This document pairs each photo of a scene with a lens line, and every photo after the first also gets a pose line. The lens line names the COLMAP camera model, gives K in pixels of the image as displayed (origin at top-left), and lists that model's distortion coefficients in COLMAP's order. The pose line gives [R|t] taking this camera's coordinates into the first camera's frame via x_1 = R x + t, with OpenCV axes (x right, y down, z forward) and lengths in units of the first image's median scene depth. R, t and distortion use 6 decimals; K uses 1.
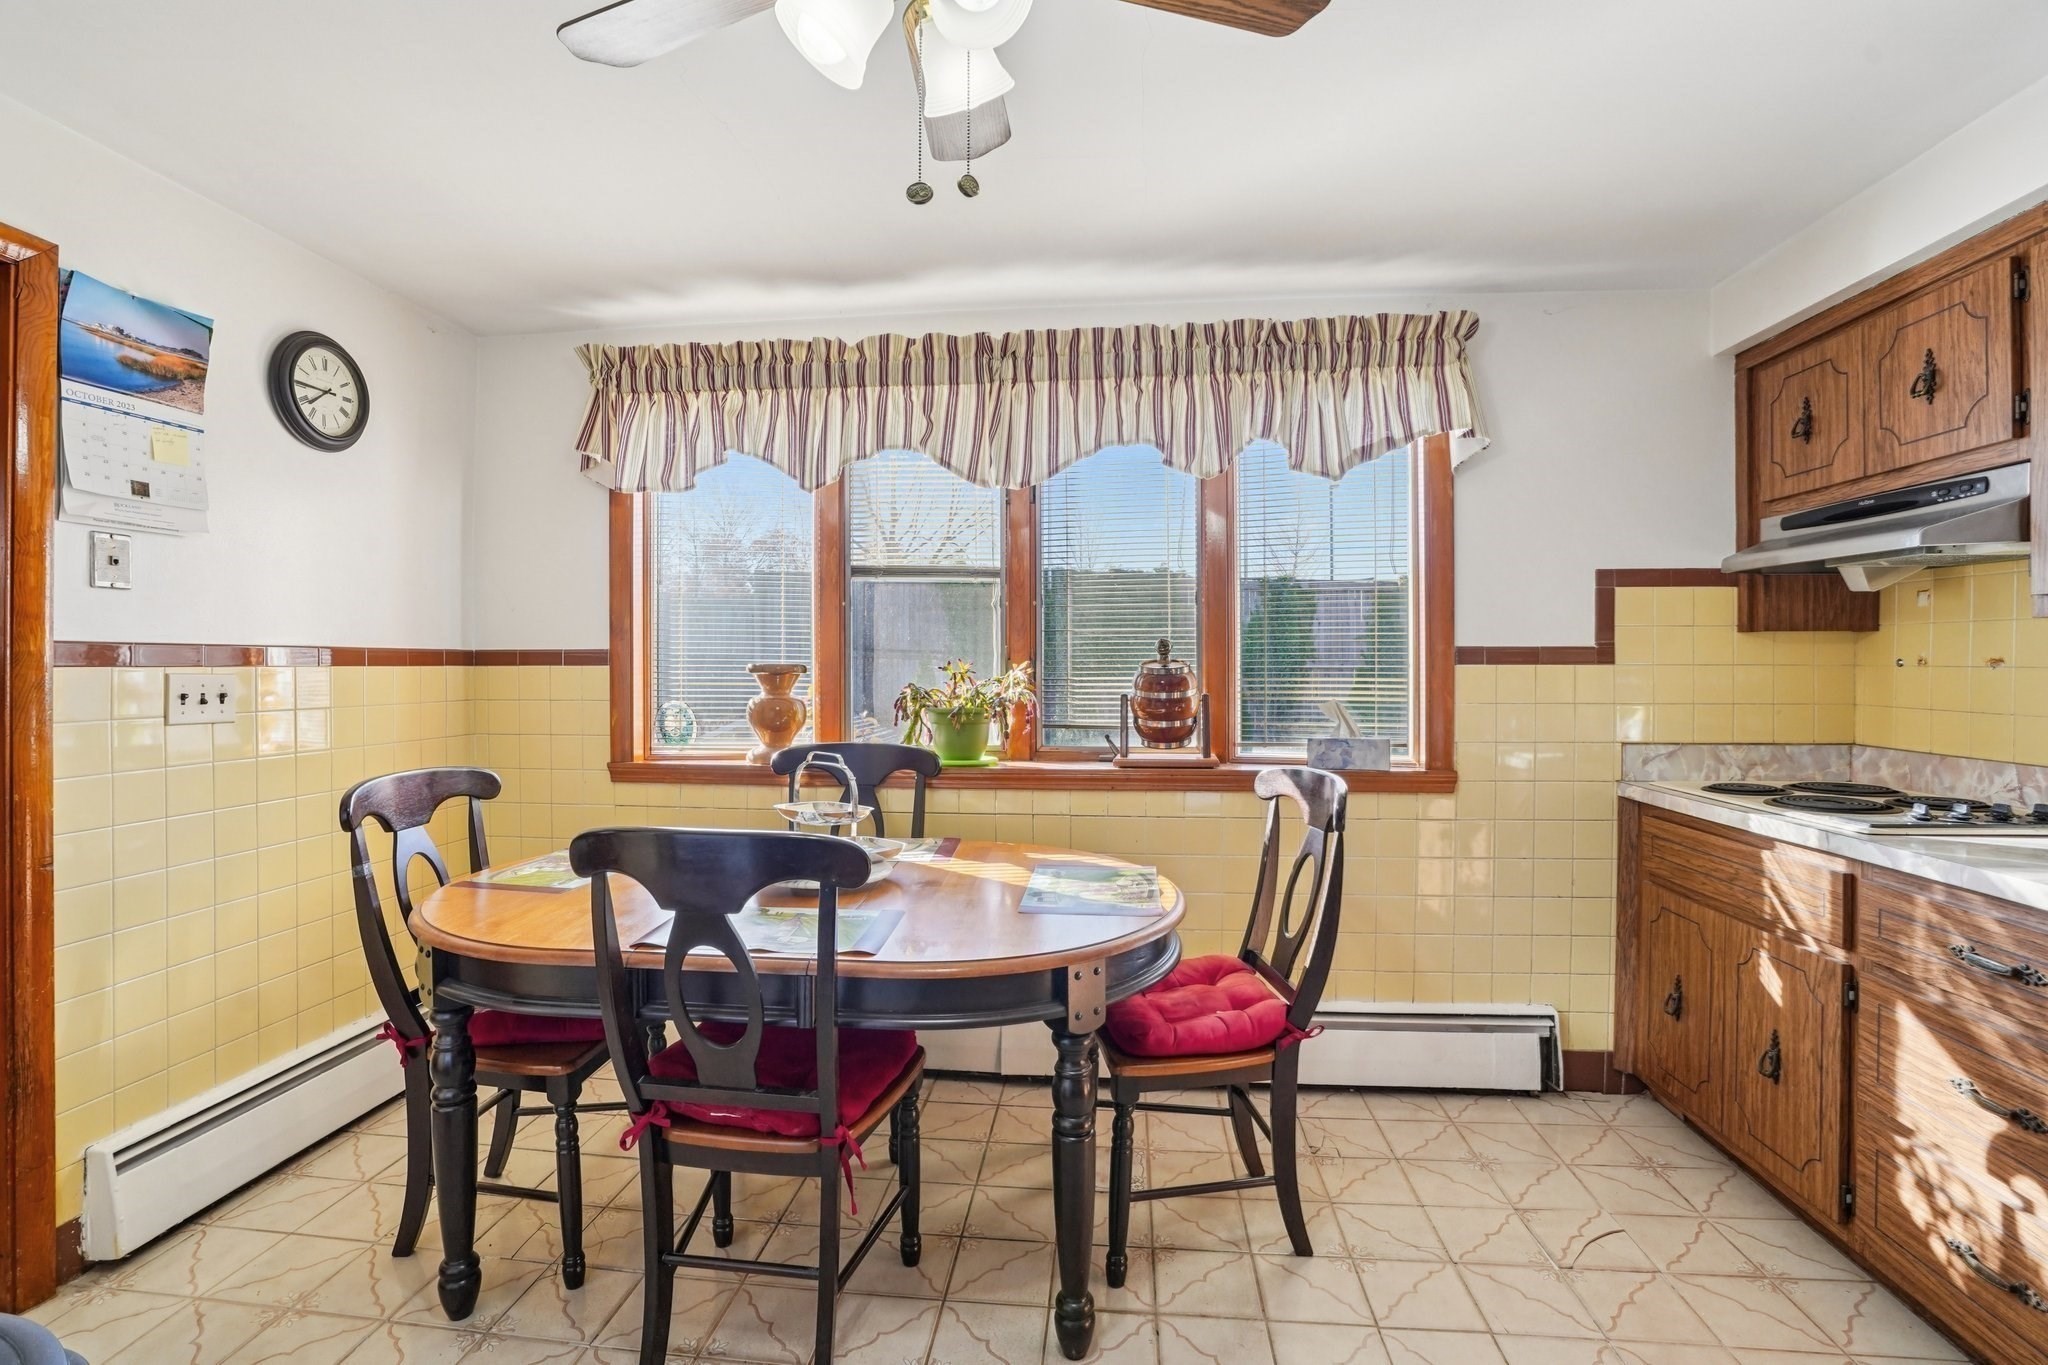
lens RADIAL K [[958.1, 0, 1016.4], [0, 958.1, 664.3], [0, 0, 1]] dist [-0.056977, 0.018752]
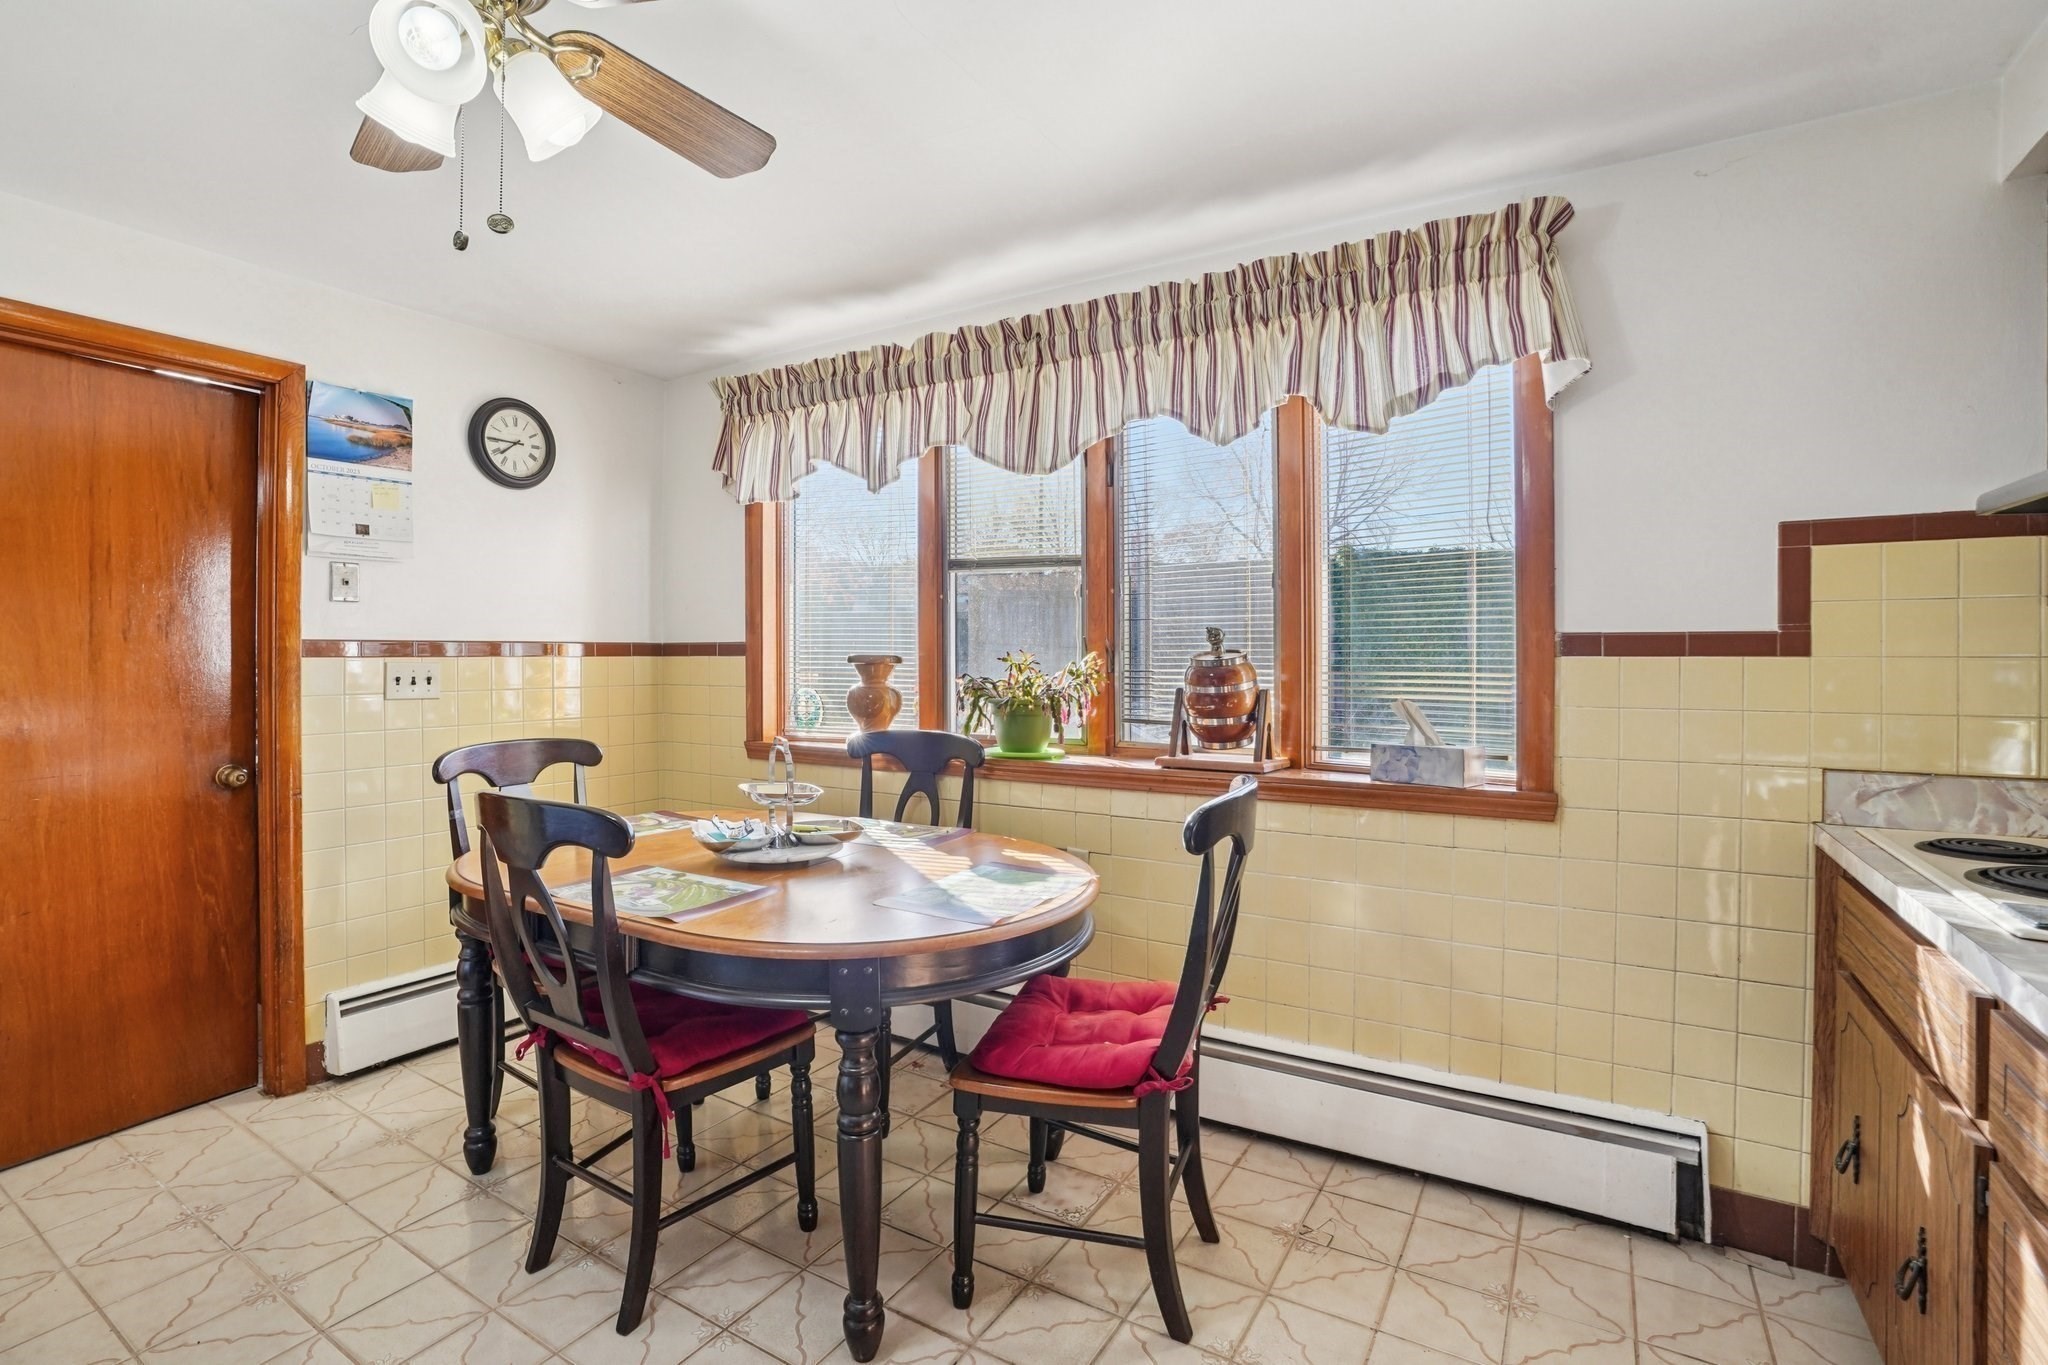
lens RADIAL K [[958.1, 0, 1003.9], [0, 958.1, 653.0], [0, 0, 1]] dist [-0.056977, 0.018752]
pose [[0.899094, -0.000387, -0.437756, 0.401936], [0.000422, 1.000000, -0.000019, -0.002371], [0.437756, -0.000168, 0.899094, 0.114848]]
